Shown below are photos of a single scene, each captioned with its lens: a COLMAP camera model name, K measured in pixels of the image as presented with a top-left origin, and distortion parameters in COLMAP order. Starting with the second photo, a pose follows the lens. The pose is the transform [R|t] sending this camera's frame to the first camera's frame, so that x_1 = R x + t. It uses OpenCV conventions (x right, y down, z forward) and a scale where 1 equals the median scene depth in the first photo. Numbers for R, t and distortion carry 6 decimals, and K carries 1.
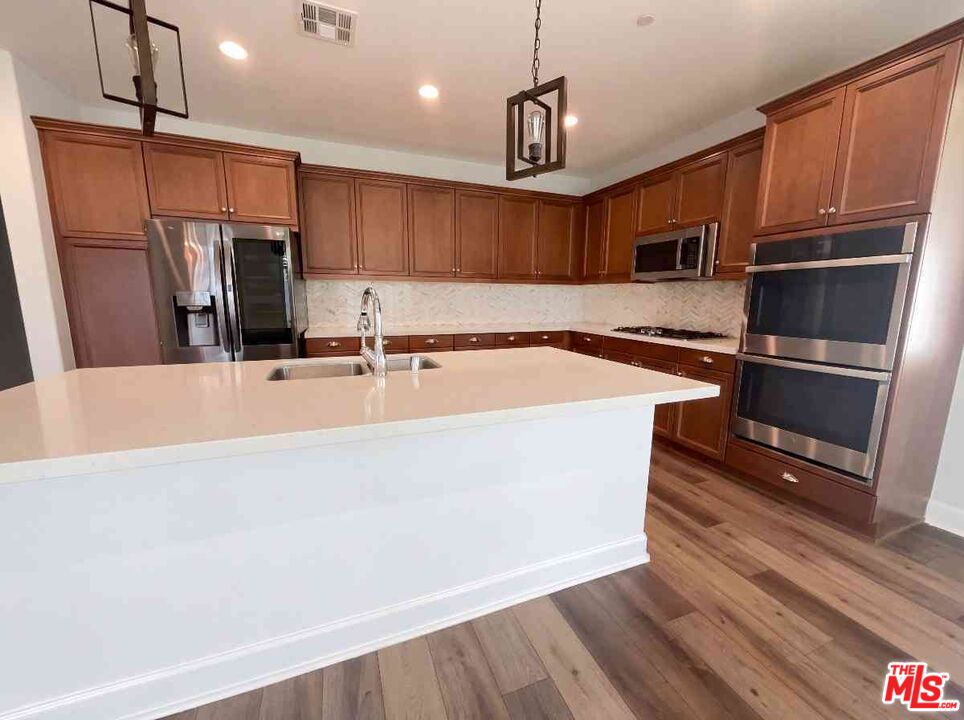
lens RADIAL K [[386.2, 0, 485.1], [0, 386.2, 357.1], [0, 0, 1]] dist [-0.002619, 0.000696]
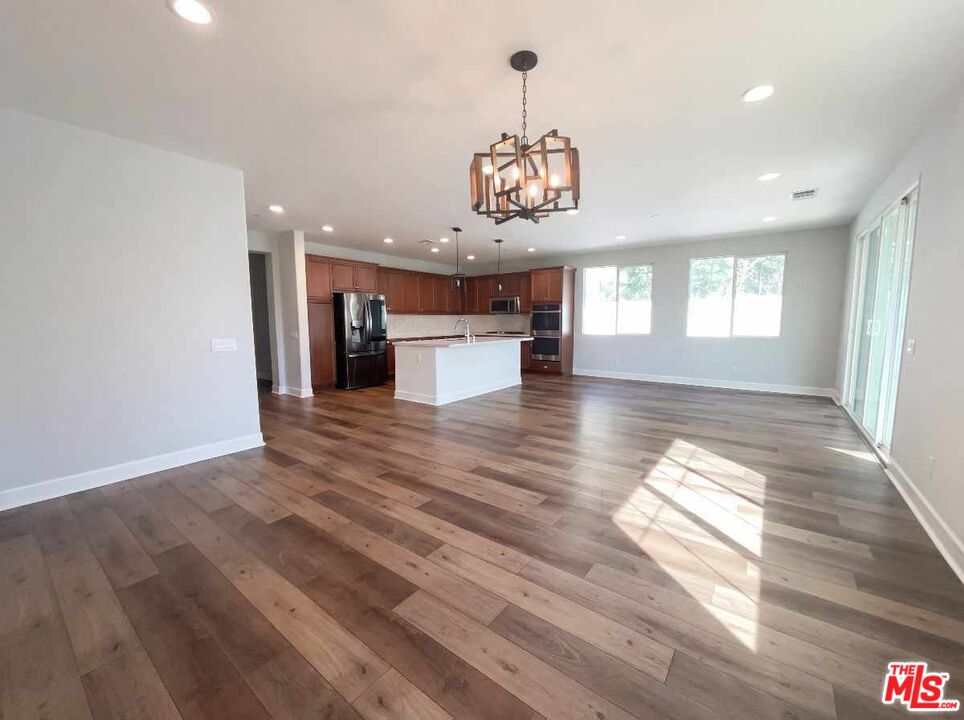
lens RADIAL K [[386.2, 0, 486.1], [0, 386.2, 358.6], [0, 0, 1]] dist [-0.002619, 0.000696]
pose [[0.867695, -0.060003, 0.493462, -1.530723], [0.087208, 0.995667, -0.032277, 0.289783], [-0.489387, 0.071041, 0.869168, -1.960346]]
